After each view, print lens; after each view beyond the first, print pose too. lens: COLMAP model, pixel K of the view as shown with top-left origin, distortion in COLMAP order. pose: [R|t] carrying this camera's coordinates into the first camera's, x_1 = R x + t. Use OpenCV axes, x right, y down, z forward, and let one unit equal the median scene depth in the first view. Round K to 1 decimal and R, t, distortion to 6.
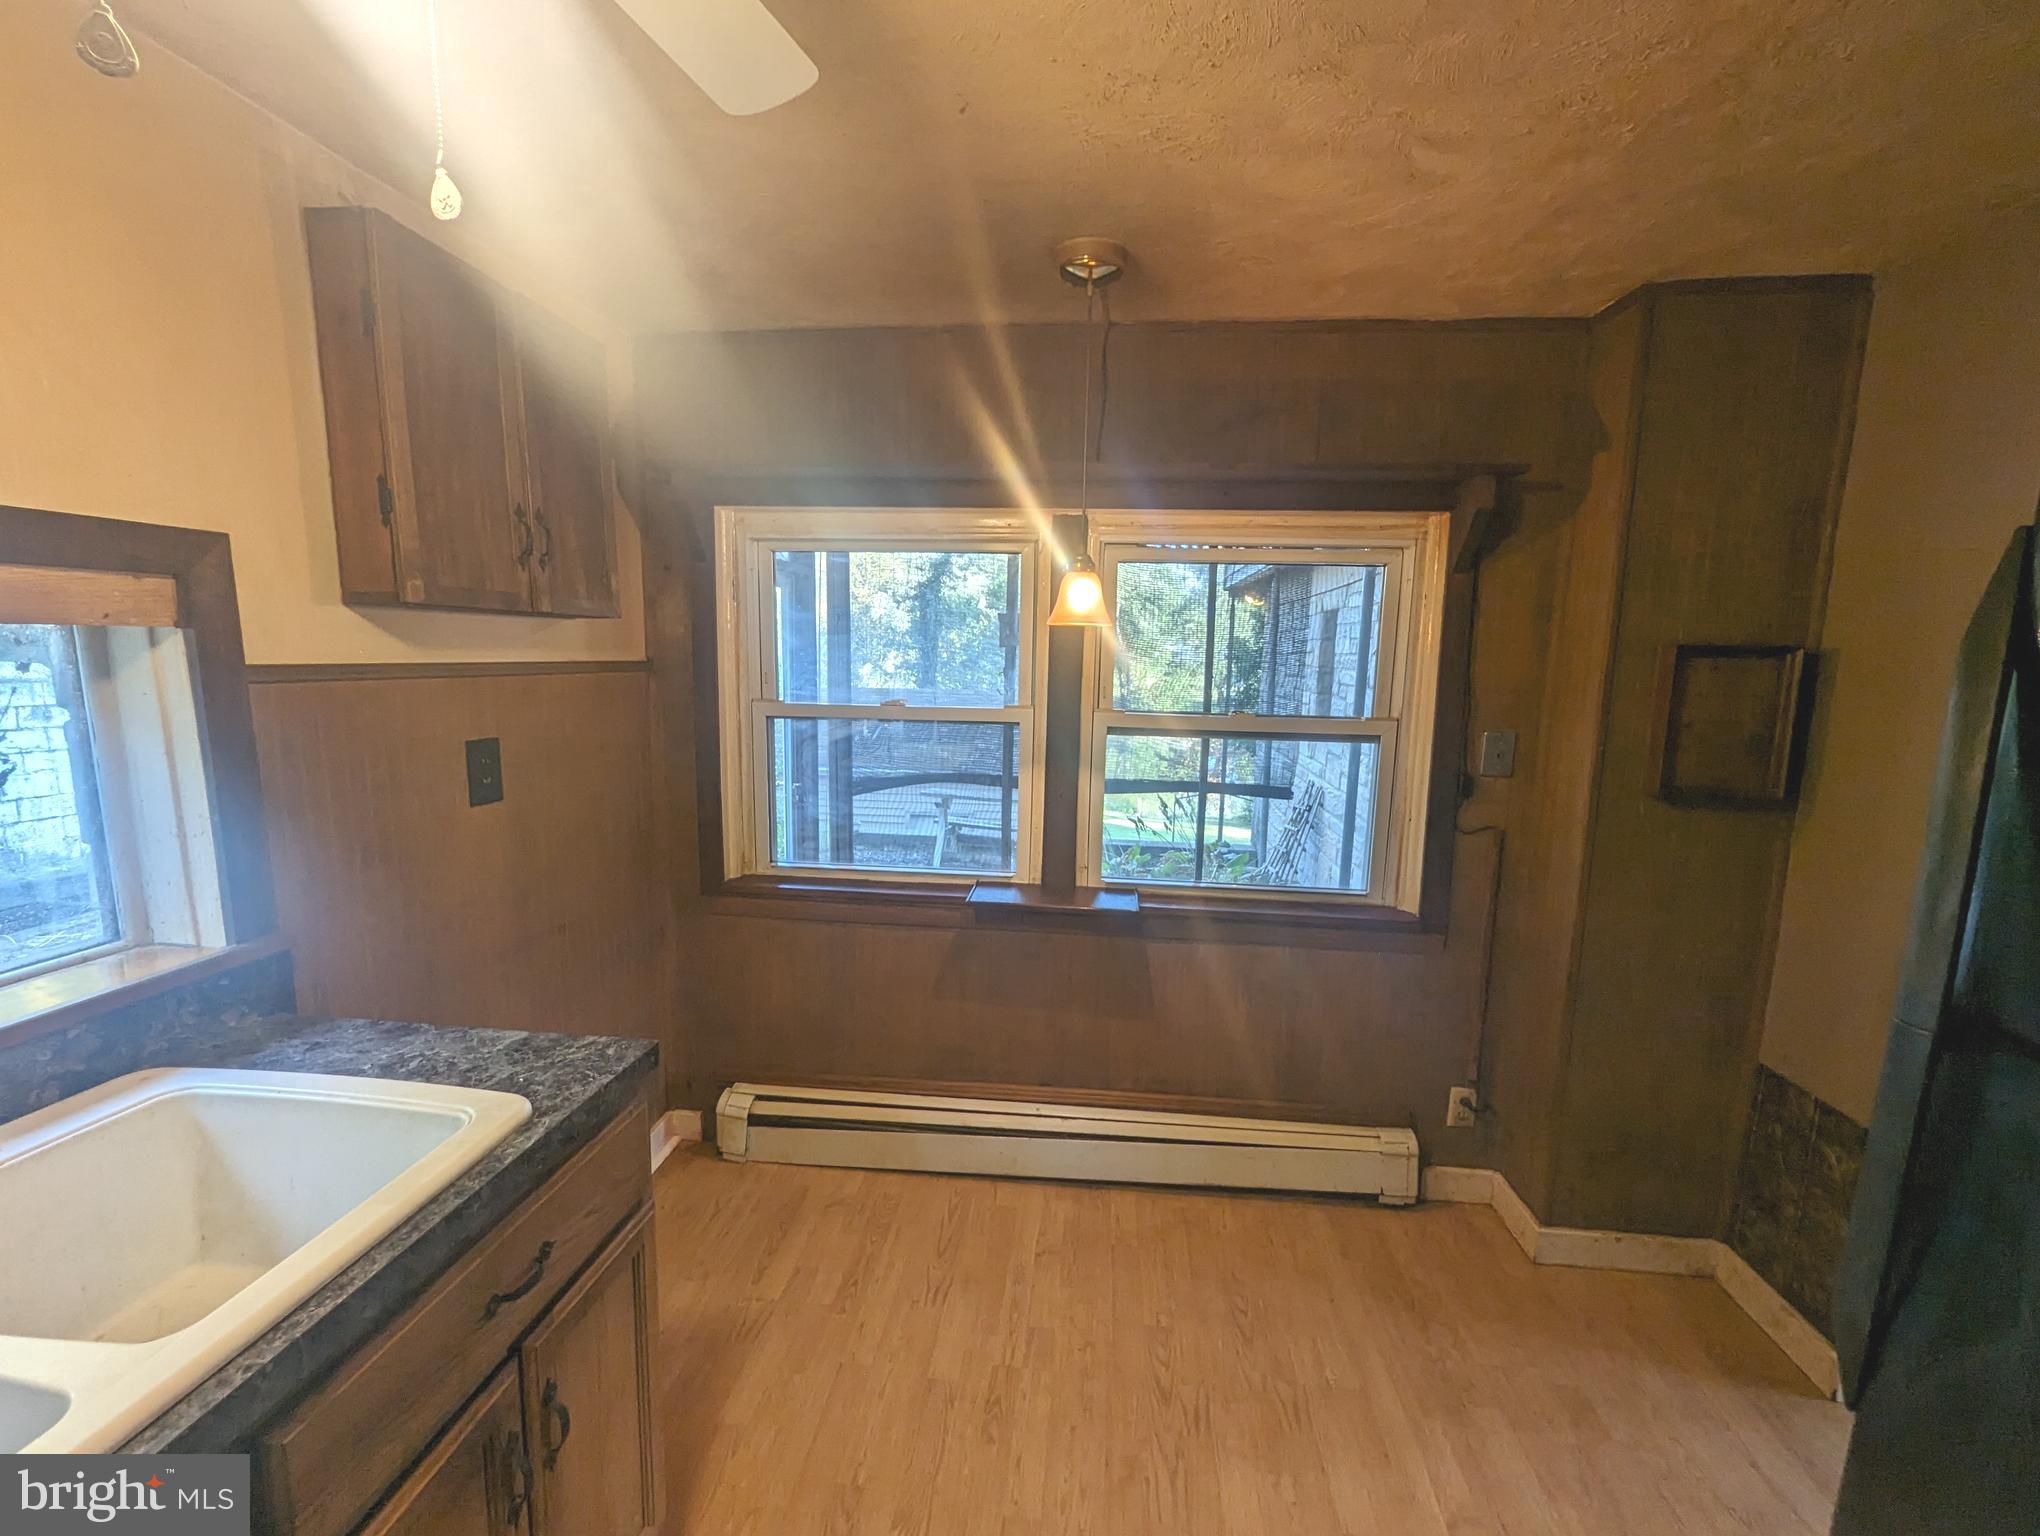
lens RADIAL K [[839.8, 0, 1020.0], [0, 839.8, 768.0], [0, 0, 1]] dist [-0.001640, -0.000504]
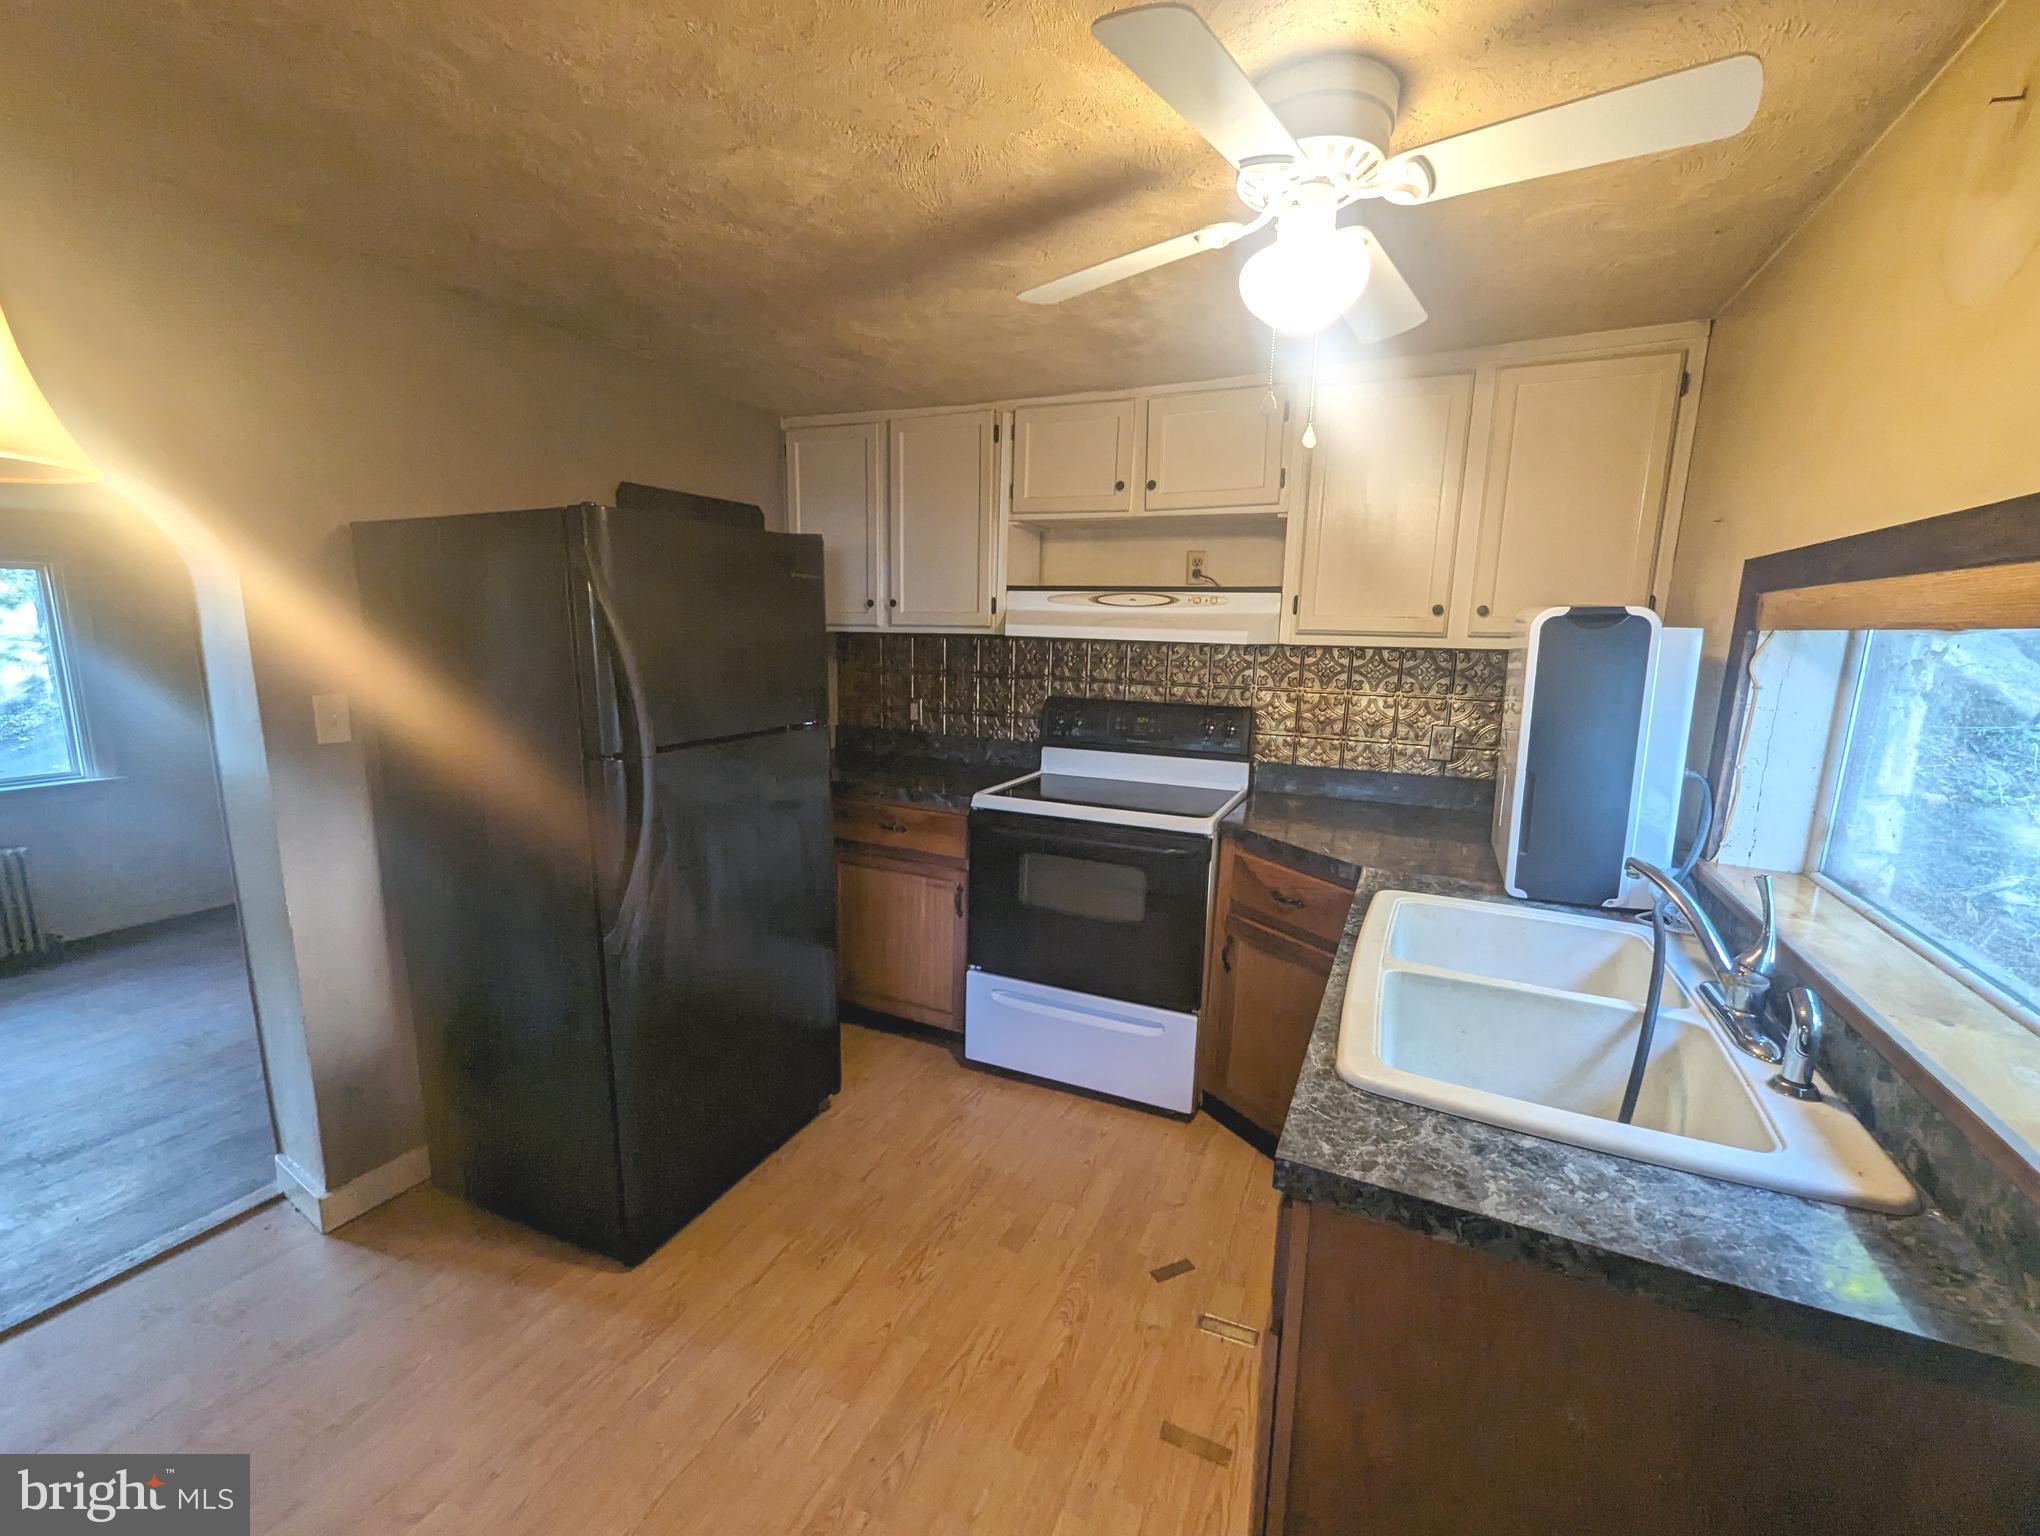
lens RADIAL K [[839.8, 0, 1020.0], [0, 839.8, 768.0], [0, 0, 1]] dist [-0.001640, -0.000504]
pose [[-0.944955, -0.092553, 0.313838, -0.461219], [0.009759, 0.950761, 0.309772, -0.261553], [-0.327055, 0.295783, -0.897523, 1.810343]]
